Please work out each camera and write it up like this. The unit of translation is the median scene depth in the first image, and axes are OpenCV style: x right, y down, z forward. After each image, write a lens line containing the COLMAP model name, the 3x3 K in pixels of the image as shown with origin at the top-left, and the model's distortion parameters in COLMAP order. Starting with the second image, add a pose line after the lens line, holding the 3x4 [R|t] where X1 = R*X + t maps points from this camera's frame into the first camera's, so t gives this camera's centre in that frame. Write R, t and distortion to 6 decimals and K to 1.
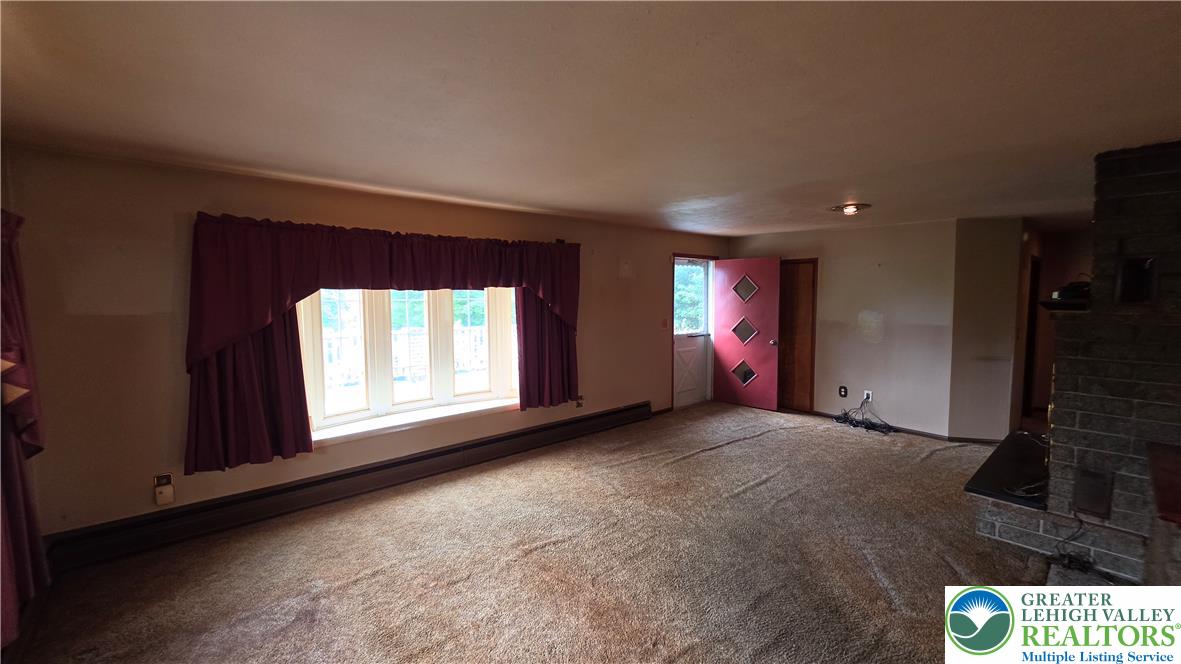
lens RADIAL K [[473.0, 0, 587.2], [0, 473.0, 325.6], [0, 0, 1]] dist [-0.004538, -0.000428]
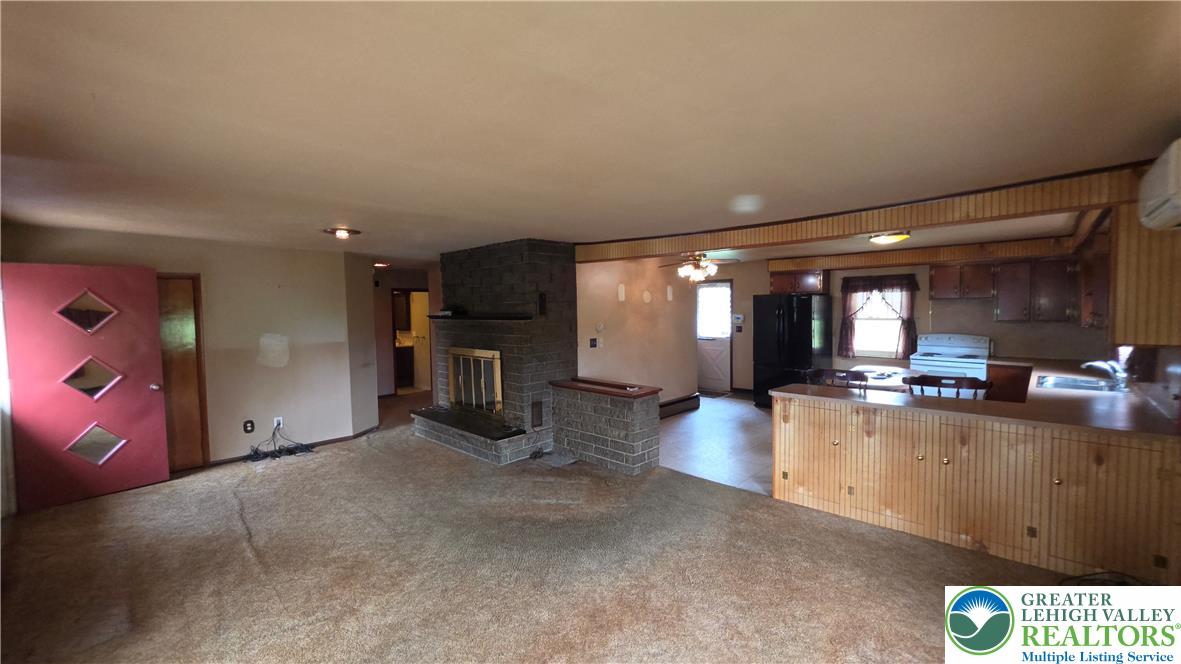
lens RADIAL K [[473.0, 0, 587.2], [0, 473.0, 325.6], [0, 0, 1]] dist [-0.004538, -0.000428]
pose [[-0.084077, -0.037914, 0.995738, -0.451469], [0.086664, 0.995211, 0.045211, -0.039797], [-0.992683, 0.090096, -0.080389, 0.493575]]
